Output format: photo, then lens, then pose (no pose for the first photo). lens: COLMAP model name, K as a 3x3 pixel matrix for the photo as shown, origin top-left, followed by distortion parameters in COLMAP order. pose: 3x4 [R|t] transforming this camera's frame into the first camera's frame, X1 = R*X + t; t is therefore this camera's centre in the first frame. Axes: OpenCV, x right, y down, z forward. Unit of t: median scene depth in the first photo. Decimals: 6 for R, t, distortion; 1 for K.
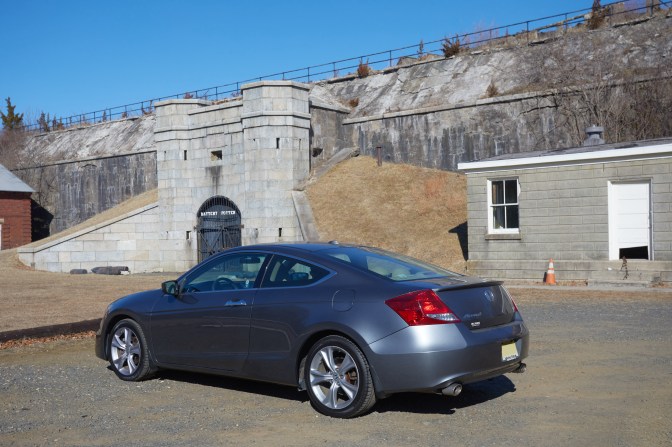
lens RADIAL K [[736.1, 0, 336.0], [0, 736.1, 223.5], [0, 0, 1]] dist [0.017668, 0.019600]
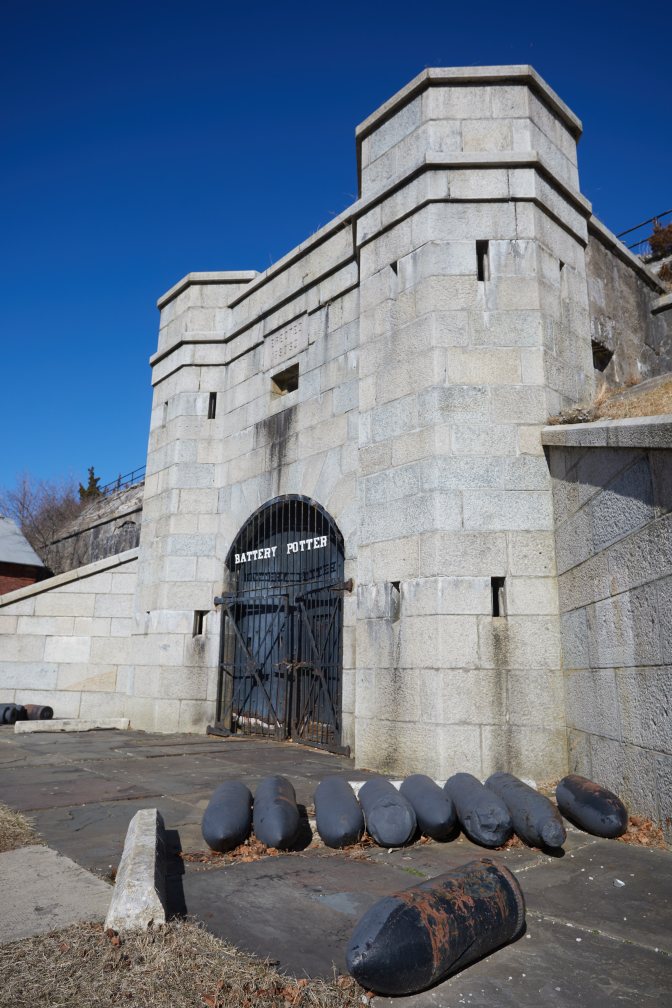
lens RADIAL K [[696.6, 0, 336.0], [0, 696.6, 504.0], [0, 0, 1]] dist [-0.046393, -0.000220]
pose [[0.977668, -0.008832, -0.209969, -0.072235], [-0.037187, 0.976080, -0.214206, 0.029074], [0.206838, 0.217231, 0.953954, 0.706173]]
